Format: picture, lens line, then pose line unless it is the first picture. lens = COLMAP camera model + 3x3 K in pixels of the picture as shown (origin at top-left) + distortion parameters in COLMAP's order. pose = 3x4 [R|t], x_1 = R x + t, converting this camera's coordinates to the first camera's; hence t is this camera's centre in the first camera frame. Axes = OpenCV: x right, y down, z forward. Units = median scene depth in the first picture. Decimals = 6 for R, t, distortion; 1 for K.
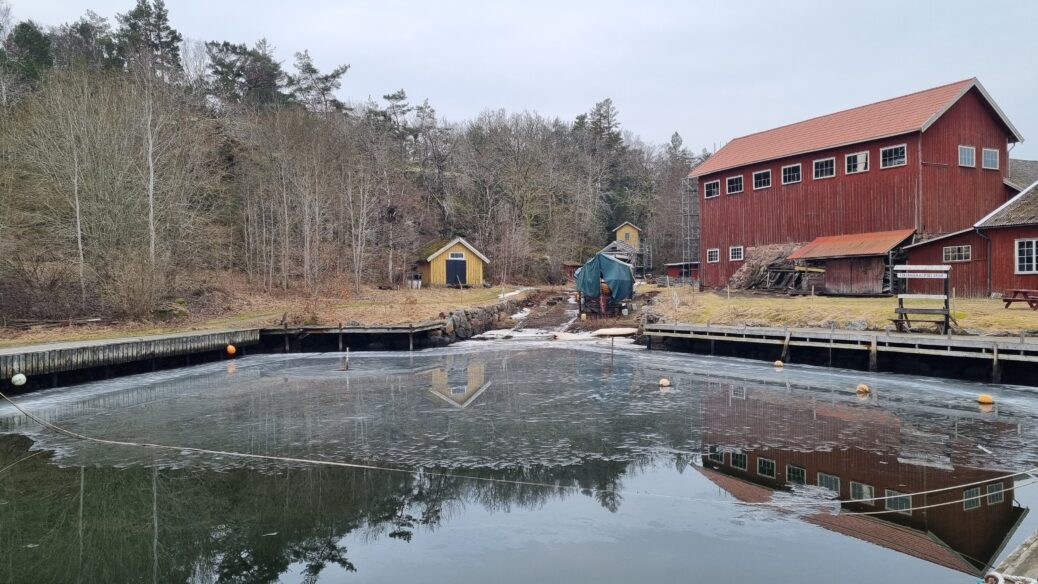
lens RADIAL K [[785.1, 0, 519.0], [0, 785.1, 292.0], [0, 0, 1]] dist [0.066265, -0.061175]
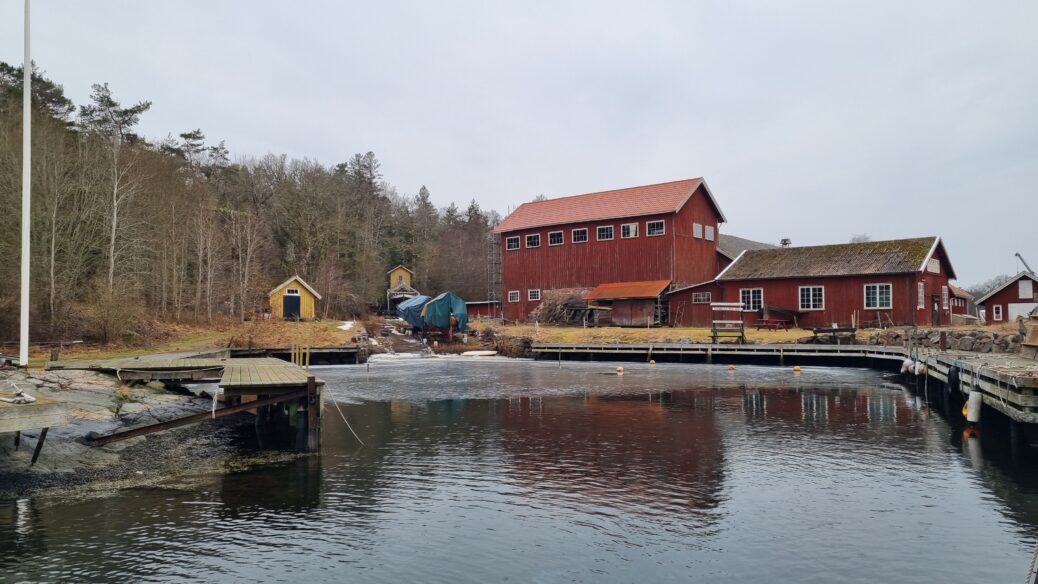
lens RADIAL K [[785.1, 0, 519.0], [0, 785.1, 292.0], [0, 0, 1]] dist [0.066265, -0.061175]
pose [[0.922590, 0.021889, 0.385161, -0.248516], [-0.001160, 0.998542, -0.053970, 0.015604], [-0.385780, 0.049345, 0.921270, -0.161569]]
